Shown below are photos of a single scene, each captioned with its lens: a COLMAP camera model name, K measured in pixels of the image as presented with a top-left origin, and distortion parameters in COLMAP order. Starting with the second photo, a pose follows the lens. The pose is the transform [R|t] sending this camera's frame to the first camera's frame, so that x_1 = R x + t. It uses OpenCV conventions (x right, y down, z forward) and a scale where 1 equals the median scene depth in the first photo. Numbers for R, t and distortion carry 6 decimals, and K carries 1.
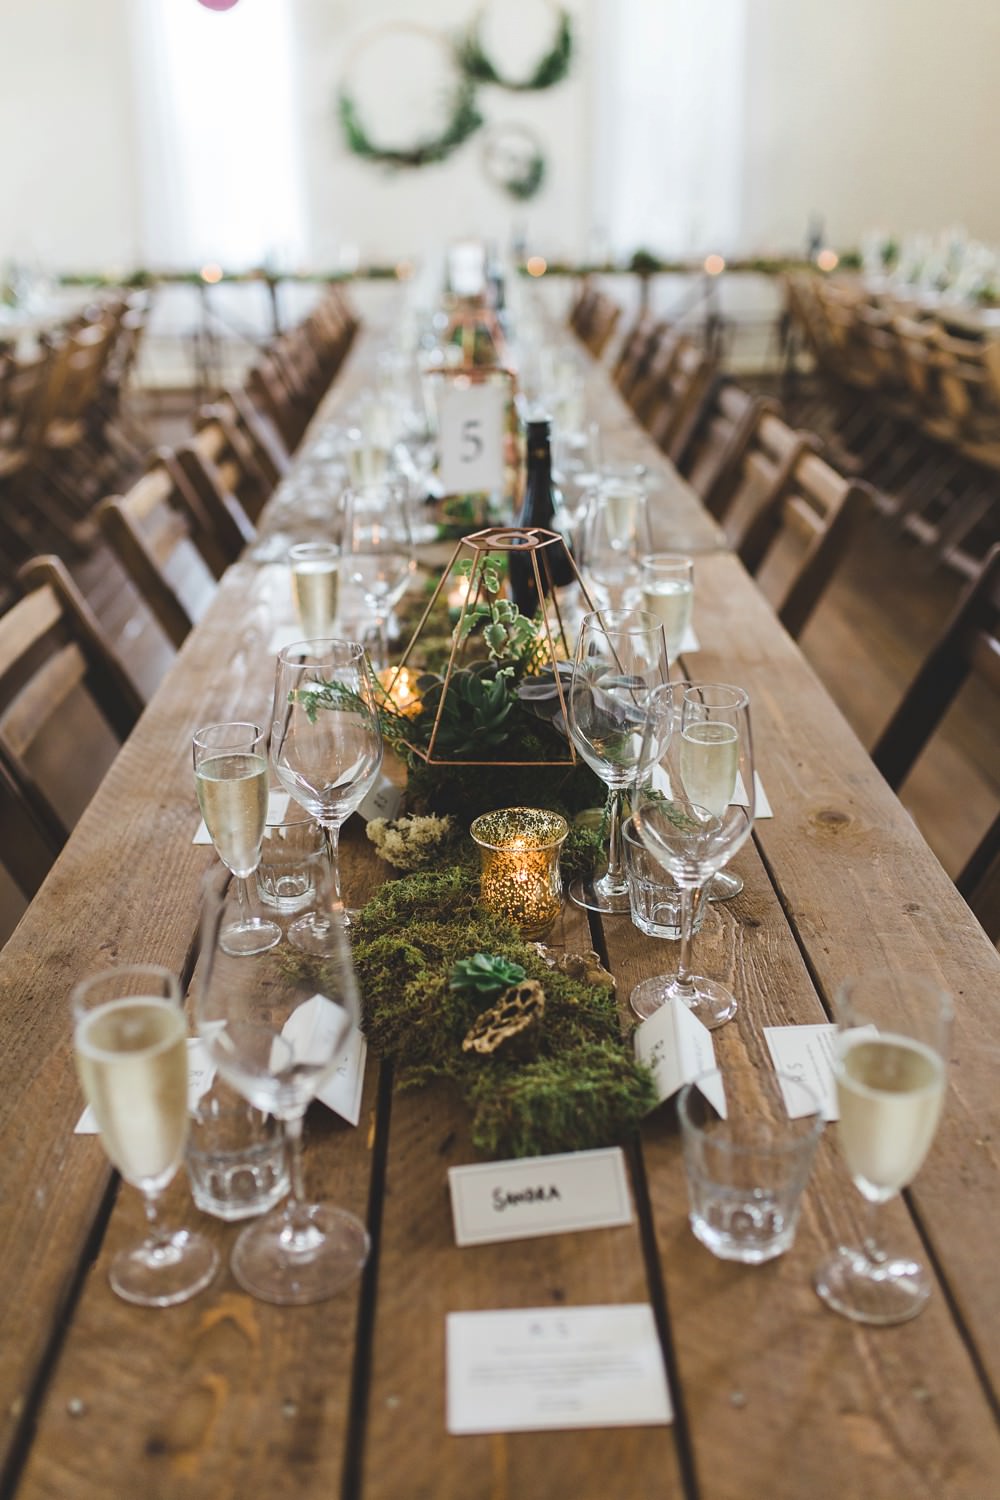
lens RADIAL K [[1529.9, 0, 500.0], [0, 1529.9, 750.0], [0, 0, 1]] dist [0.002093, 0.003625]
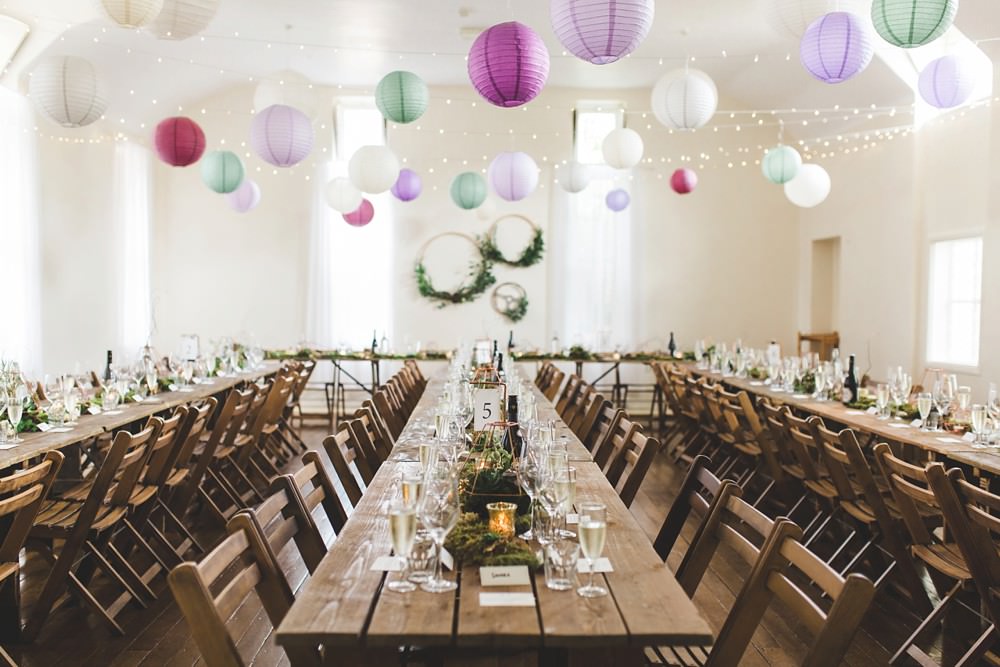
lens RADIAL K [[1007.8, 0, 500.0], [0, 1007.8, 333.5], [0, 0, 1]] dist [0.000613, 0.005605]
pose [[0.999647, 0.026534, -0.001322, 0.000492], [-0.025513, 0.944930, -0.326275, 0.082405], [-0.007408, 0.326194, 0.945274, -0.226411]]
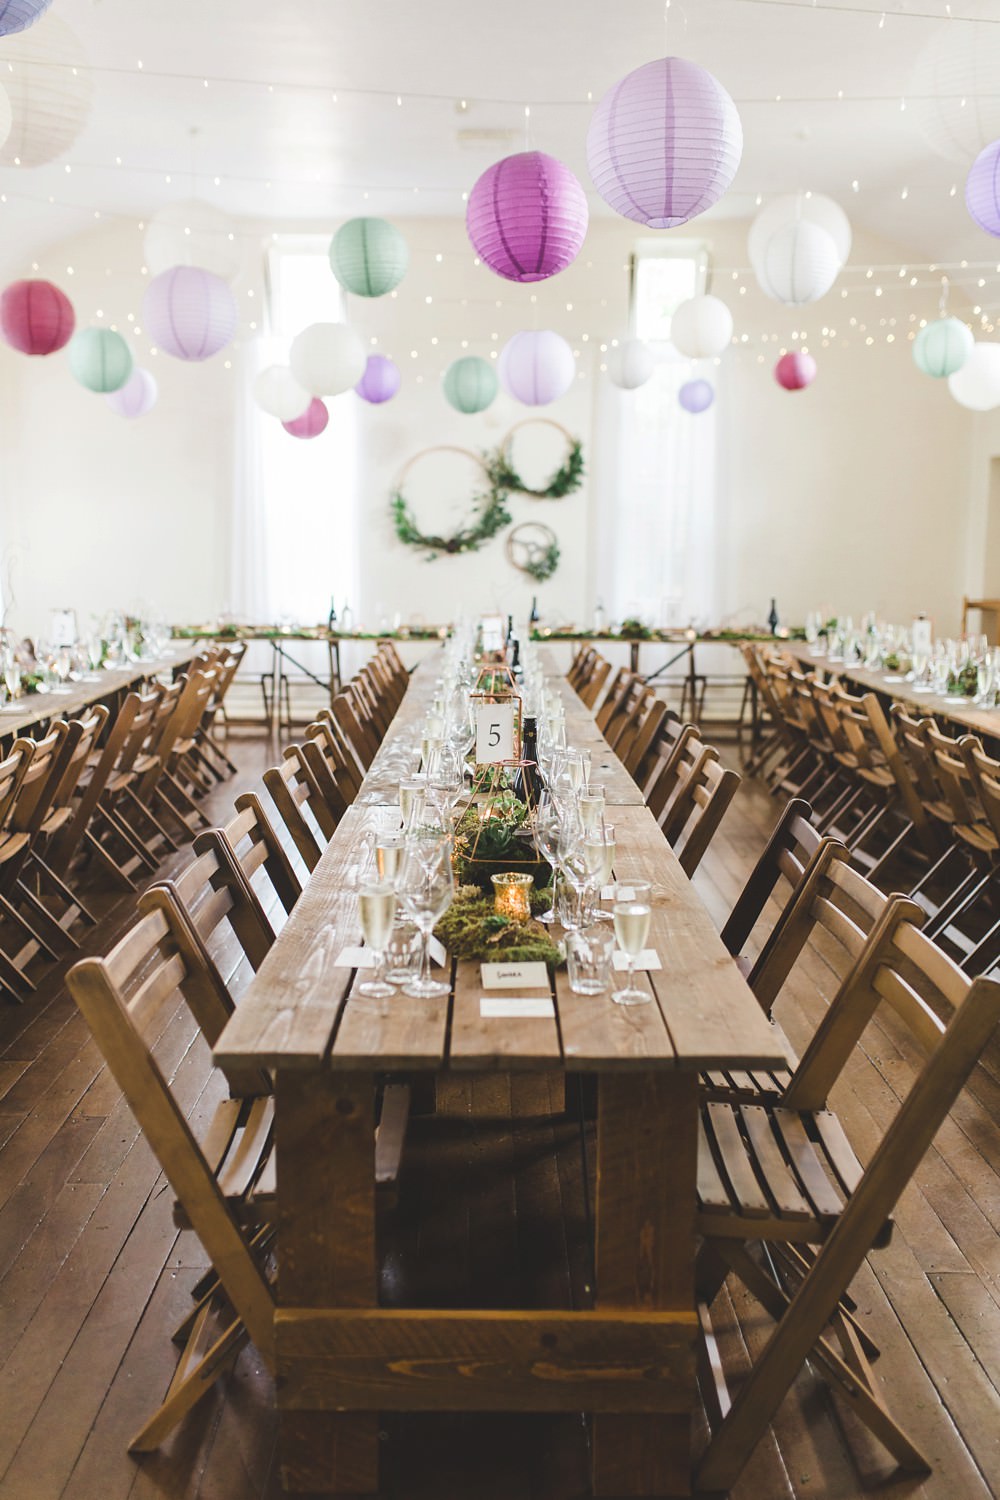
lens RADIAL K [[1511.7, 0, 495.2], [0, 1511.7, 789.5], [0, 0, 1]] dist [0.000613, 0.005605]
pose [[0.999502, 0.028079, -0.014398, 0.003364], [-0.030366, 0.979971, -0.196812, 0.077271], [0.008584, 0.197151, 0.980336, -0.263329]]
